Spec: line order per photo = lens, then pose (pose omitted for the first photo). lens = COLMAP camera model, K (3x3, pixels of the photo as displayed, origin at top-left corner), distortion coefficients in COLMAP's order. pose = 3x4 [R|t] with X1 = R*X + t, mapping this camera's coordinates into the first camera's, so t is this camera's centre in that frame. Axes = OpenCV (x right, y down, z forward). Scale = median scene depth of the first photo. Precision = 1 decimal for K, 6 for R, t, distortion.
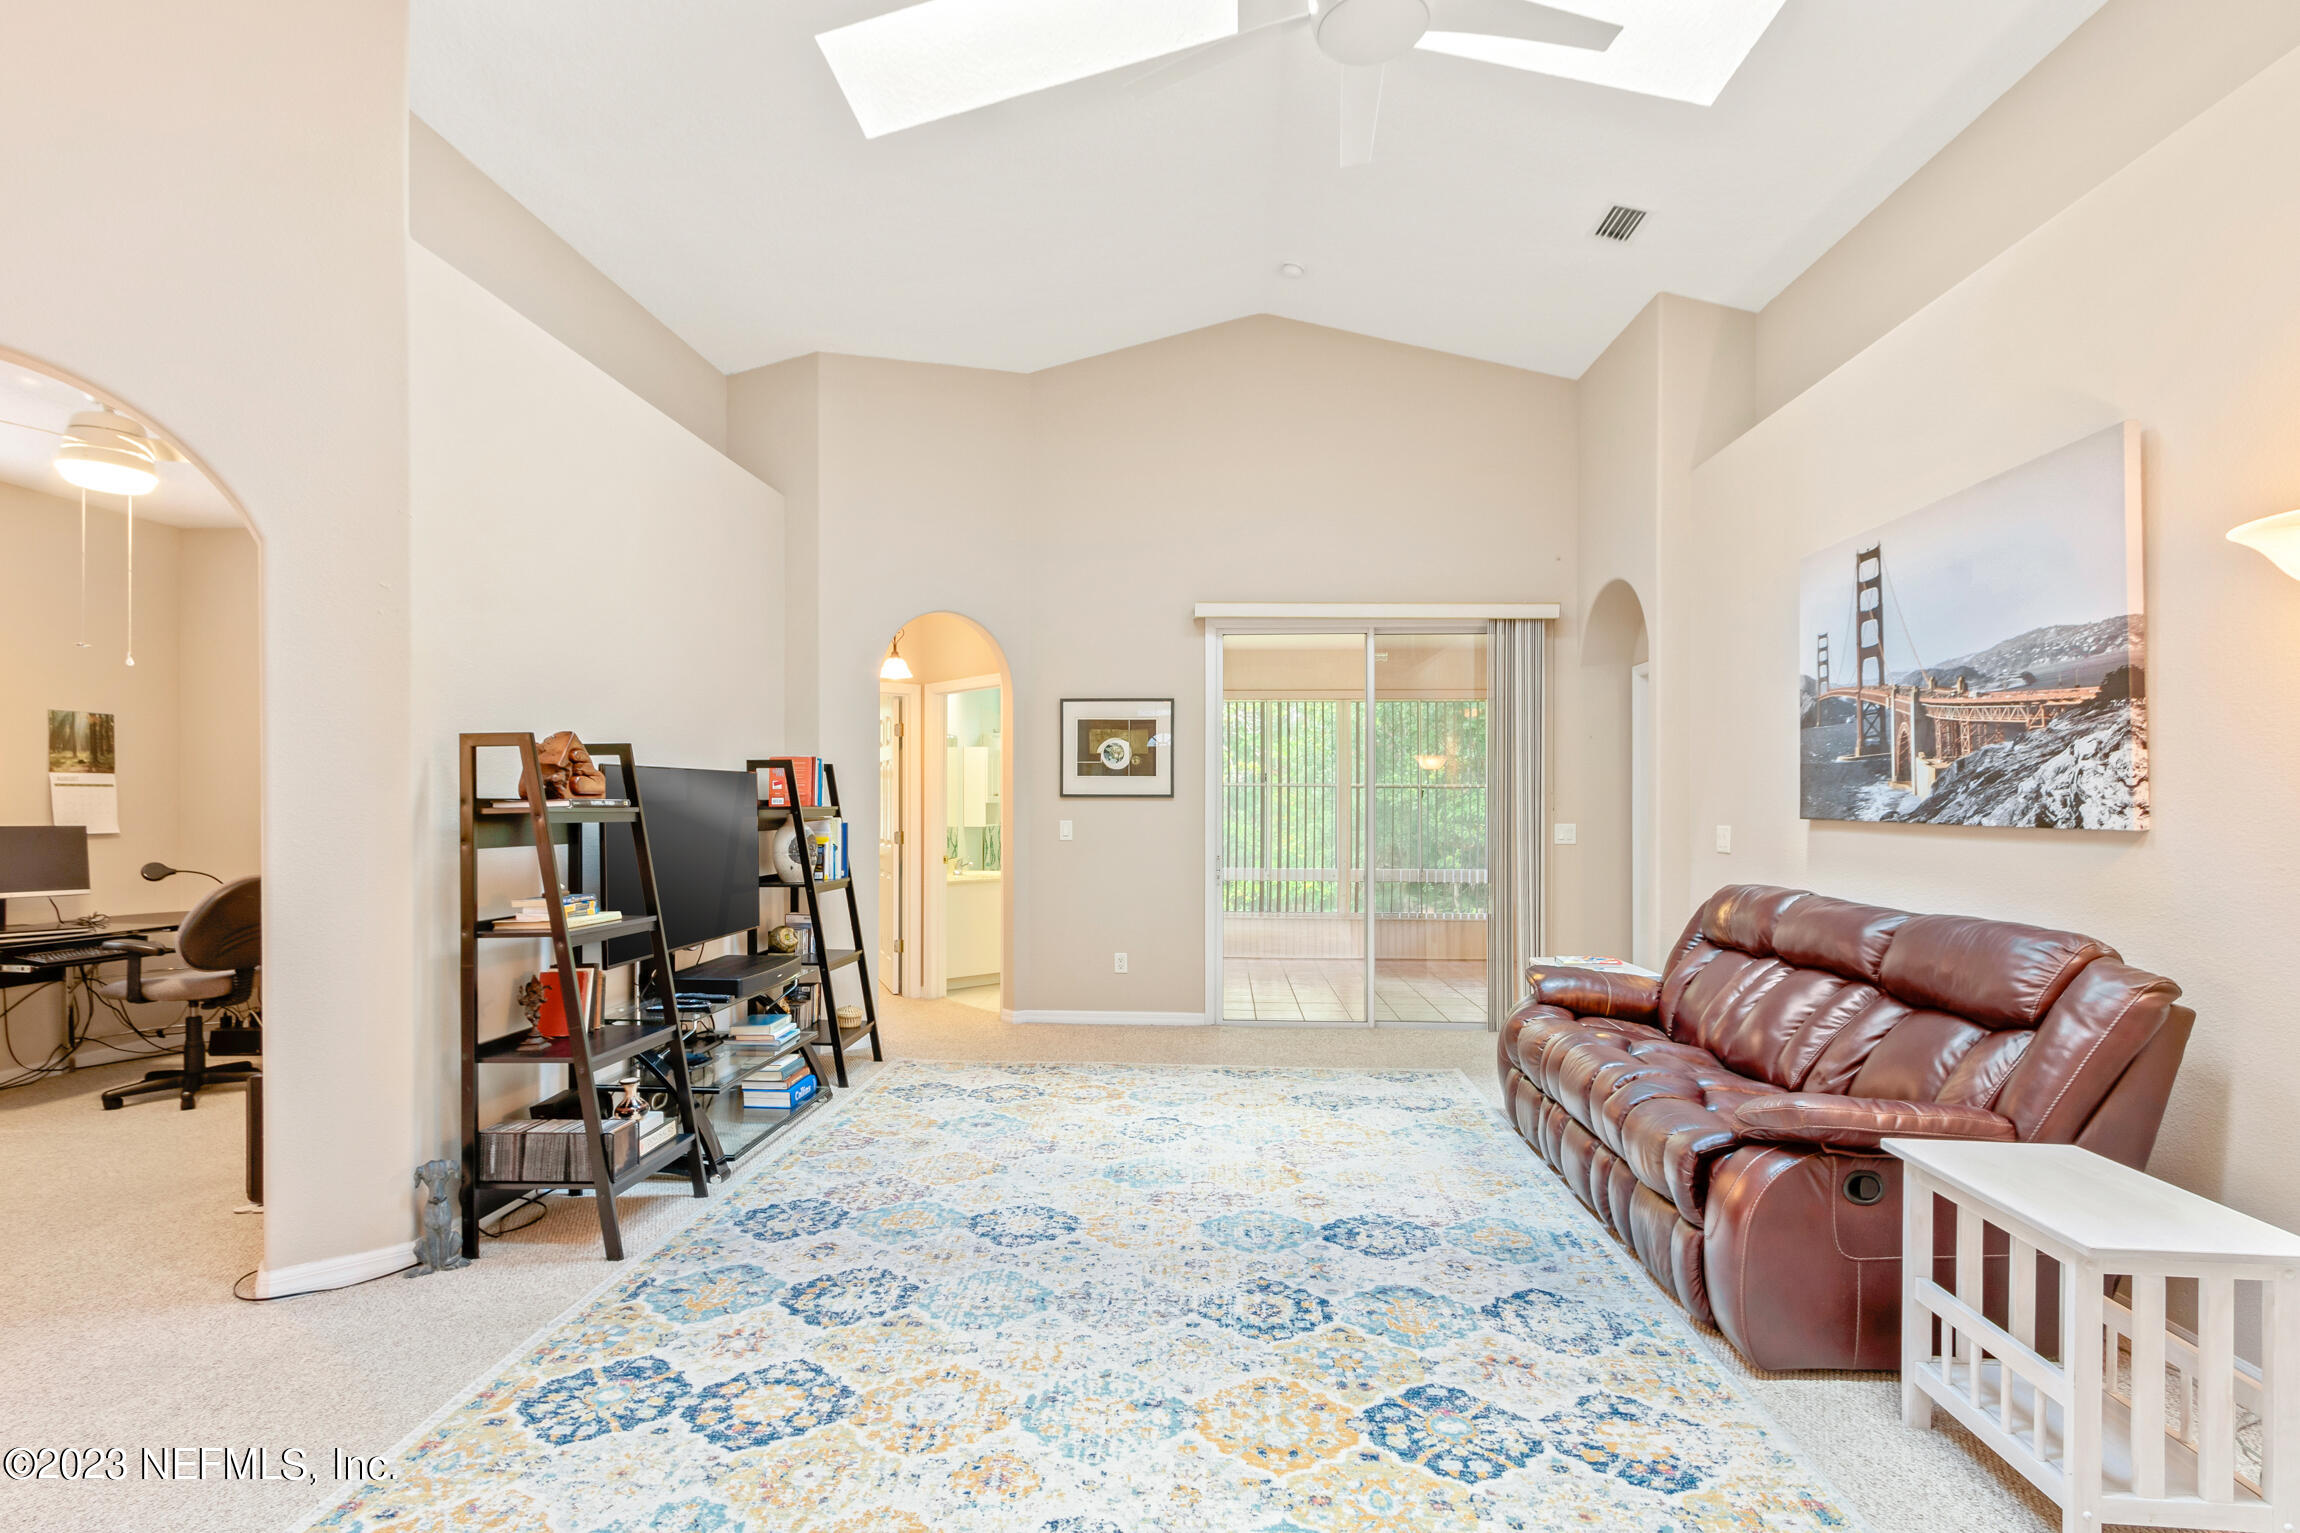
lens RADIAL K [[1091.4, 0, 1160.8], [0, 1091.4, 807.8], [0, 0, 1]] dist [0.003592, -0.000456]
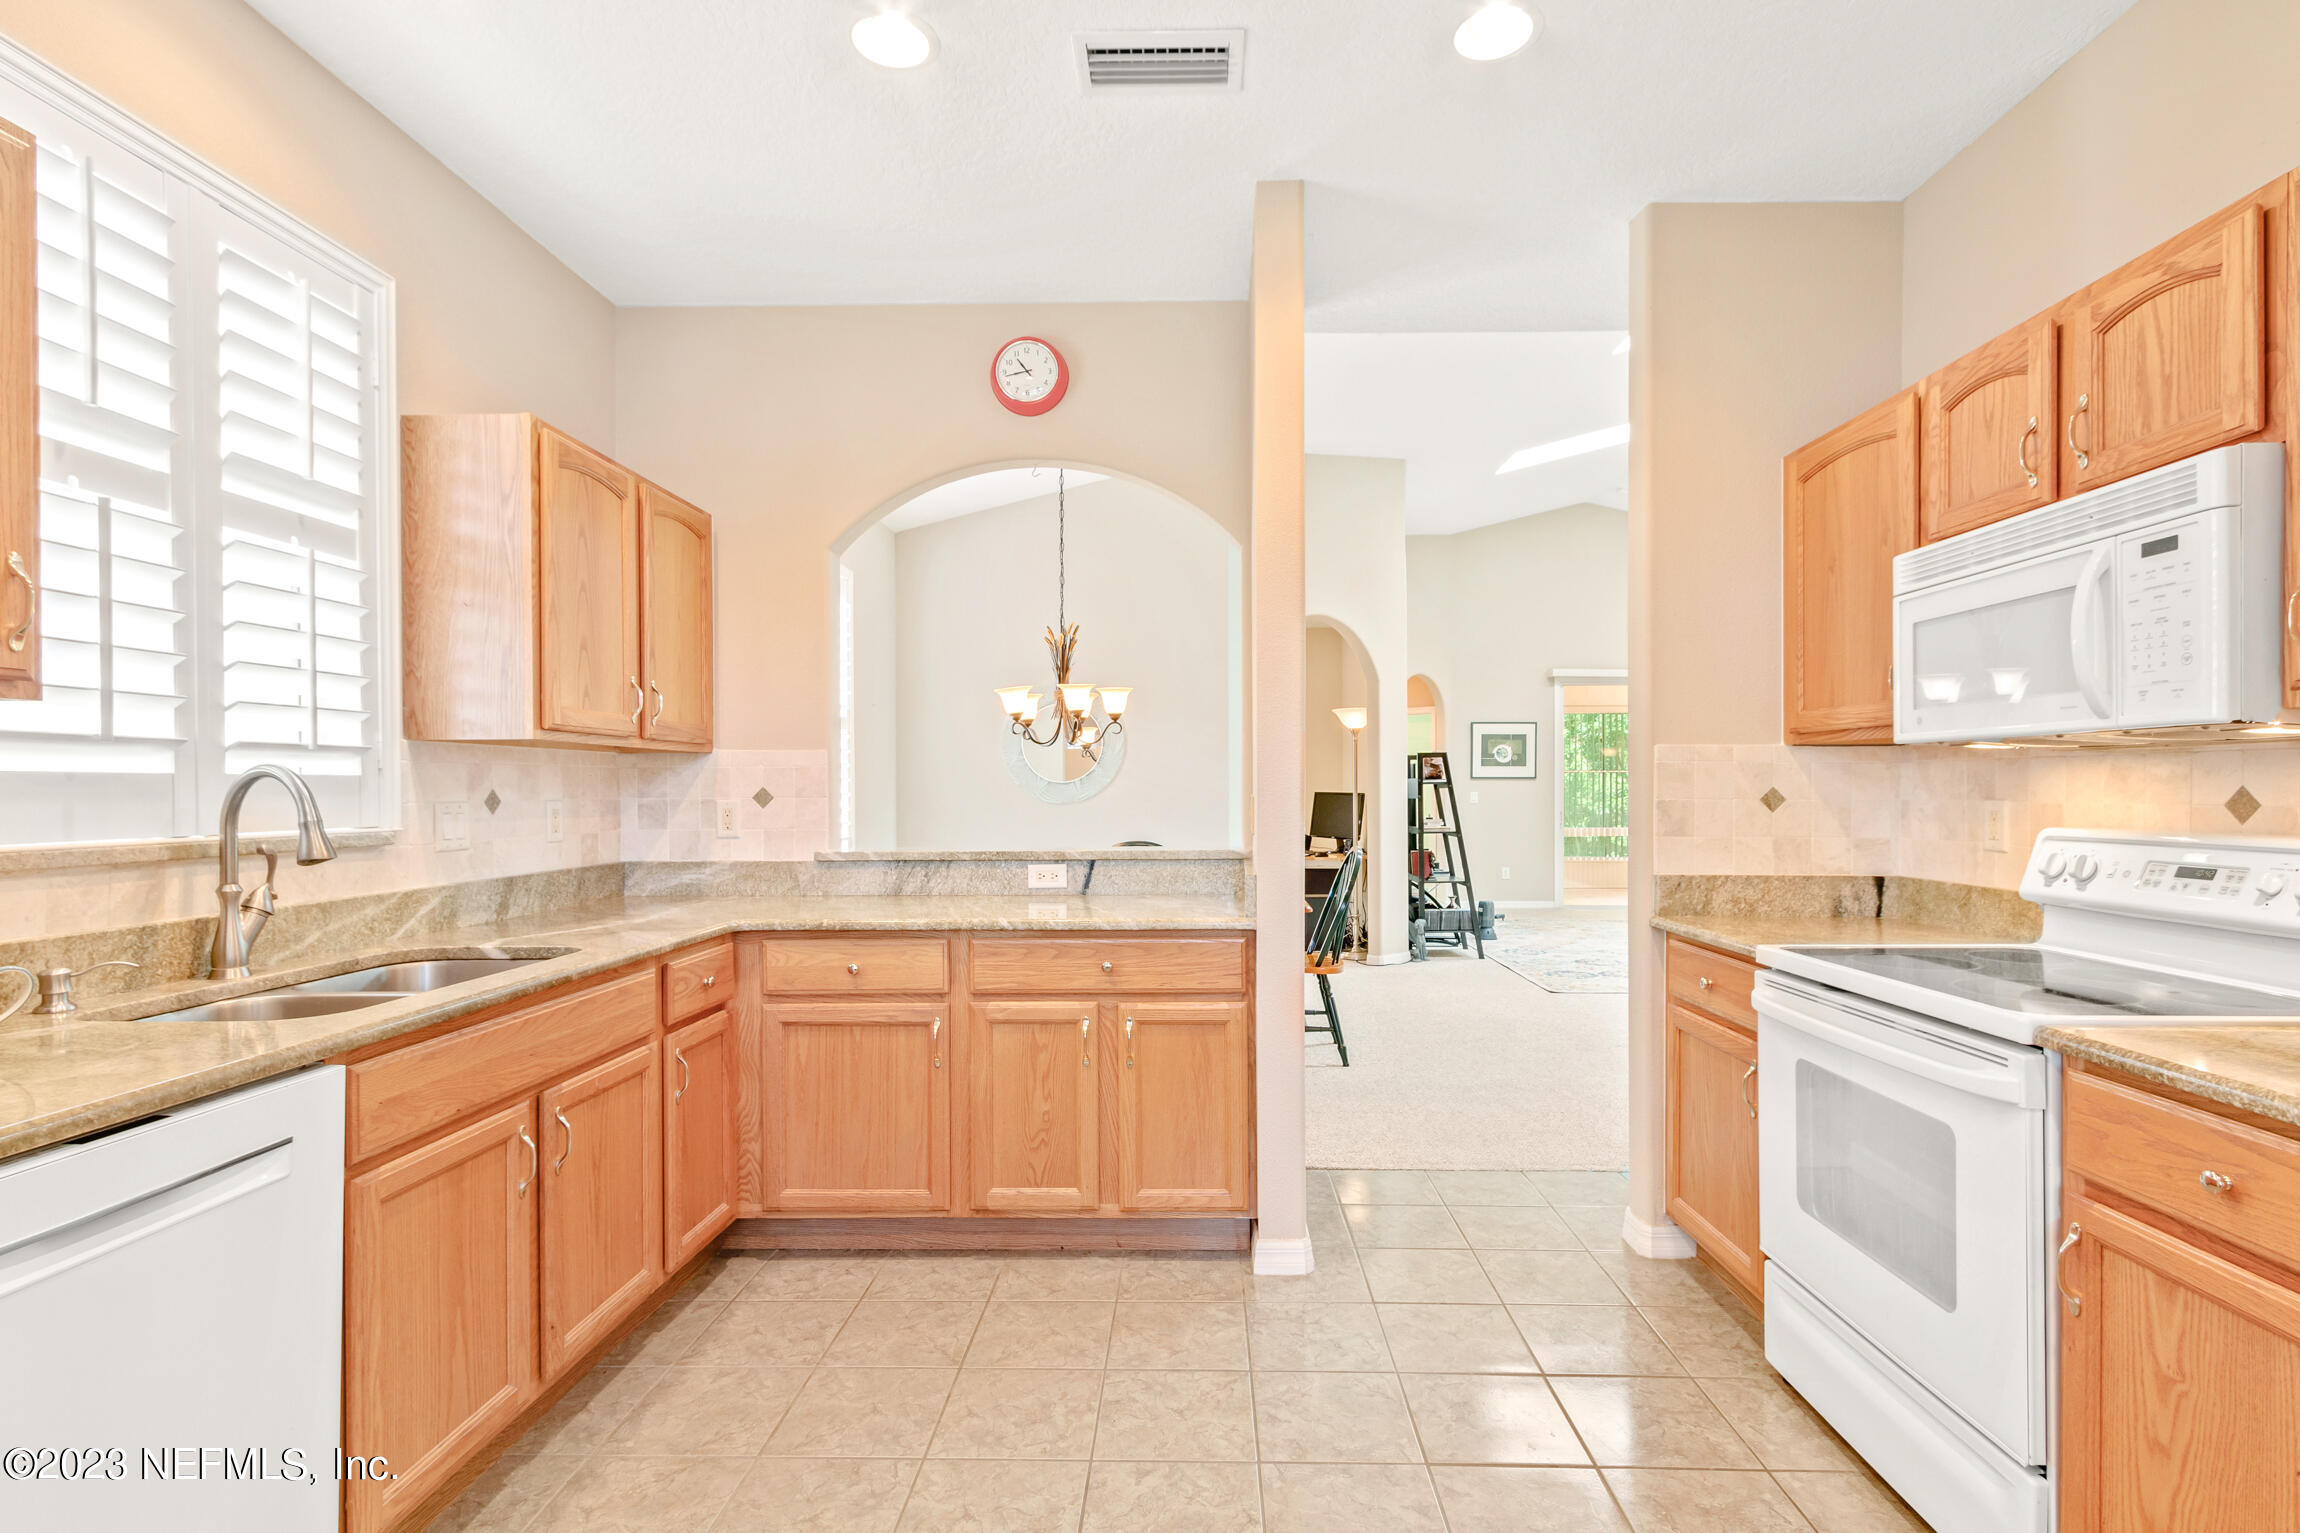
lens RADIAL K [[1091.4, 0, 1162.7], [0, 1091.4, 795.0], [0, 0, 1]] dist [0.003592, -0.000456]
pose [[0.999915, -0.009819, 0.008524, -1.217579], [0.009792, 0.999947, 0.003158, 0.013084], [-0.008554, -0.003074, 0.999959, -1.523471]]
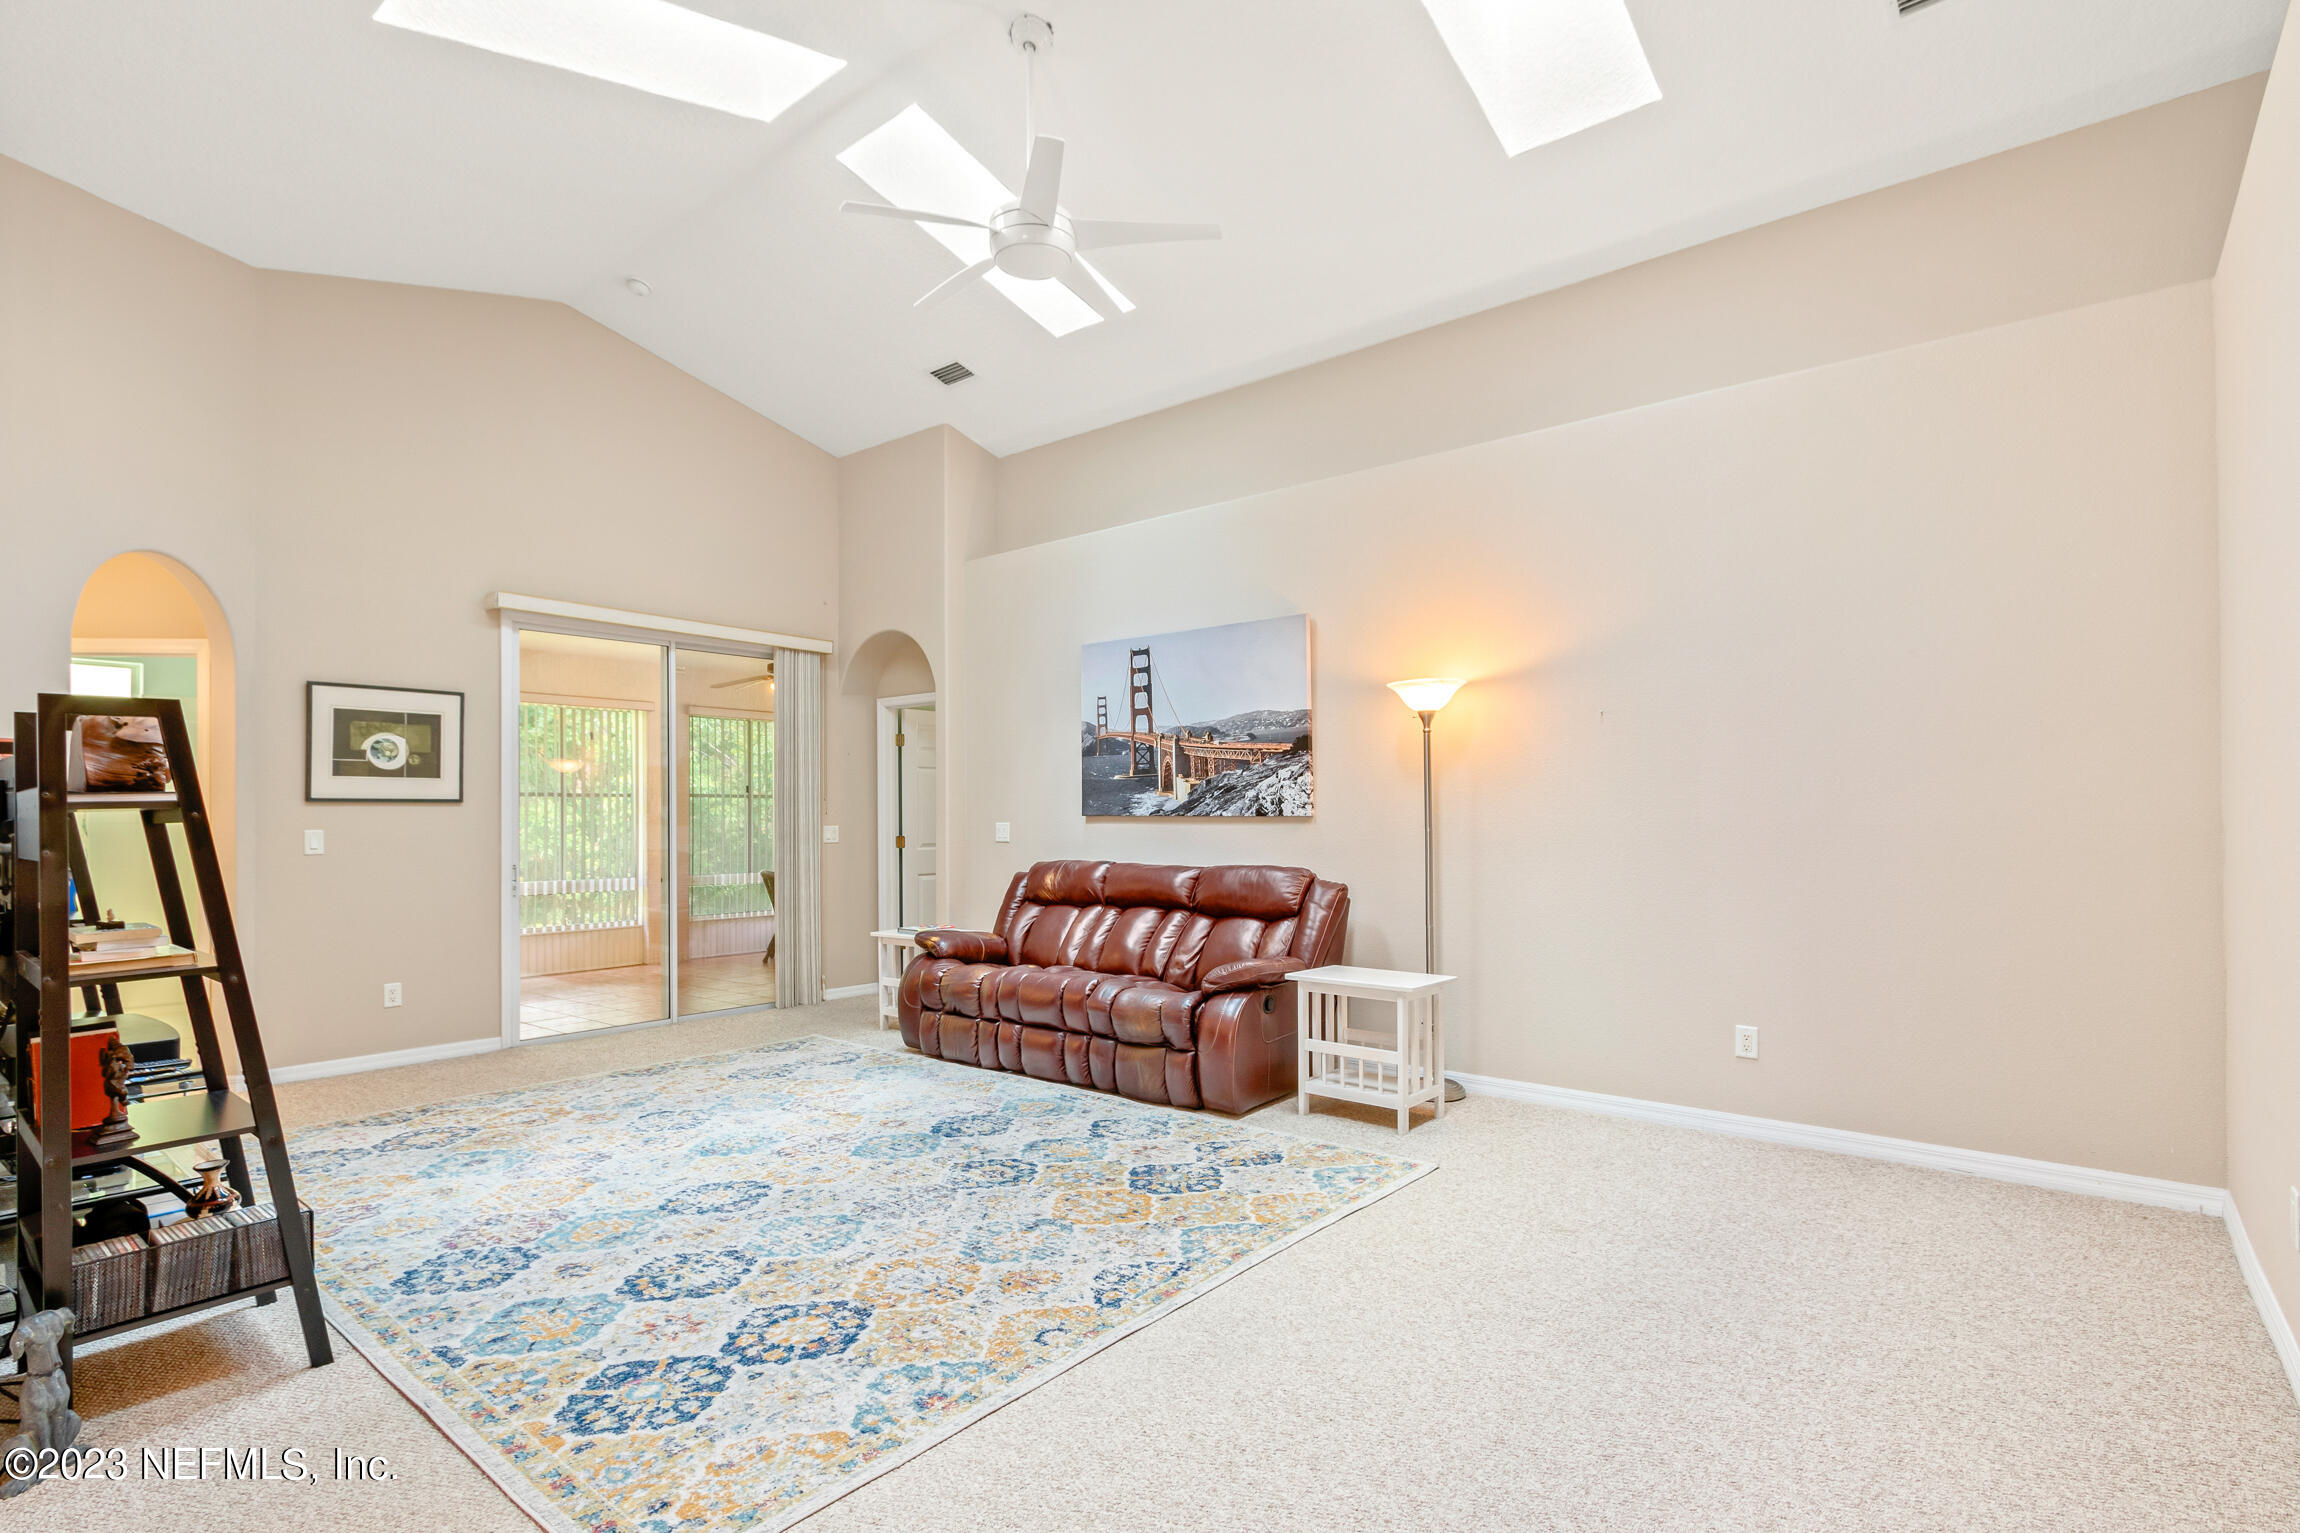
lens RADIAL K [[1091.4, 0, 1133.3], [0, 1091.4, 805.2], [0, 0, 1]] dist [0.003592, -0.000456]
pose [[0.605920, 0.001009, 0.795525, -0.740966], [0.009998, 0.999911, -0.008883, 0.012681], [-0.795463, 0.013337, 0.605856, 0.027009]]
